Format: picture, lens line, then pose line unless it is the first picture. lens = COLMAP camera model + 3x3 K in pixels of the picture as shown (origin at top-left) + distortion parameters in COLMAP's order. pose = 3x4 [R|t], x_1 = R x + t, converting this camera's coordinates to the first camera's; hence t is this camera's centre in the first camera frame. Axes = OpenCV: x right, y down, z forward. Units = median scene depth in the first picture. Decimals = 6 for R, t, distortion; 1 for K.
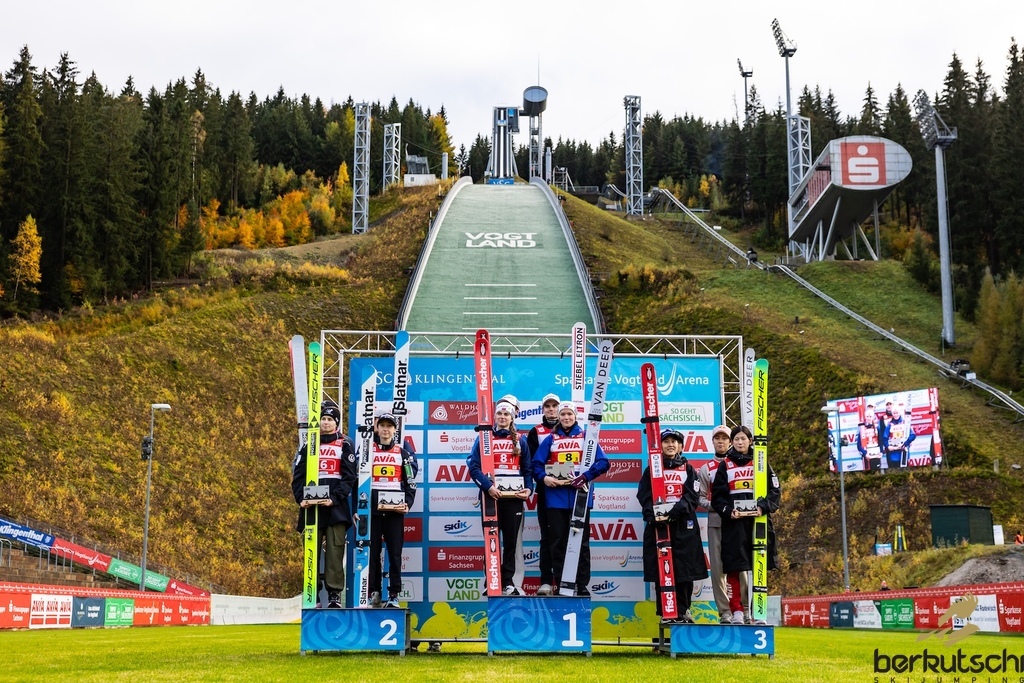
lens RADIAL K [[1378.4, 0, 508.8], [0, 1378.4, 324.1], [0, 0, 1]] dist [-0.002353, 0.024281]
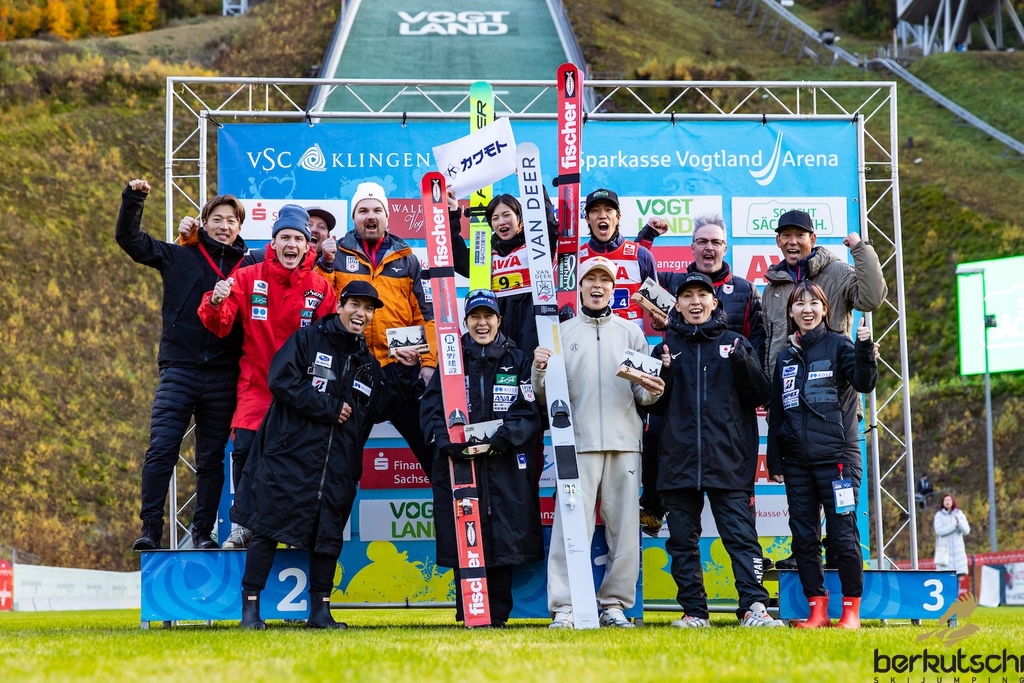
lens RADIAL K [[1942.8, 0, 474.4], [0, 1942.8, 357.8], [0, 0, 1]] dist [-0.030349, 0.114339]
pose [[0.999890, -0.008416, 0.012244, -0.008610], [0.007480, 0.997189, 0.074549, 0.028343], [-0.012837, -0.074449, 0.997142, 0.082660]]
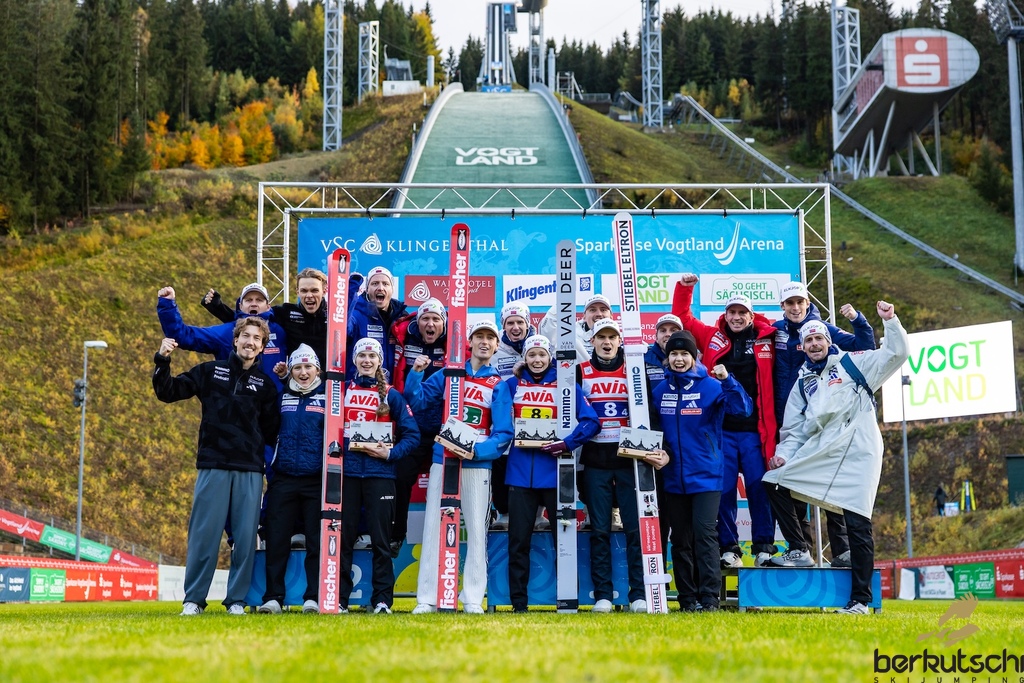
lens RADIAL K [[1440.8, 0, 494.4], [0, 1440.8, 368.3], [0, 0, 1]] dist [0.014984, -0.080519]
pose [[0.999955, -0.007165, -0.006227, -0.002565], [0.007423, 0.999072, 0.042422, 0.033387], [0.005918, -0.042467, 0.999080, 0.102736]]
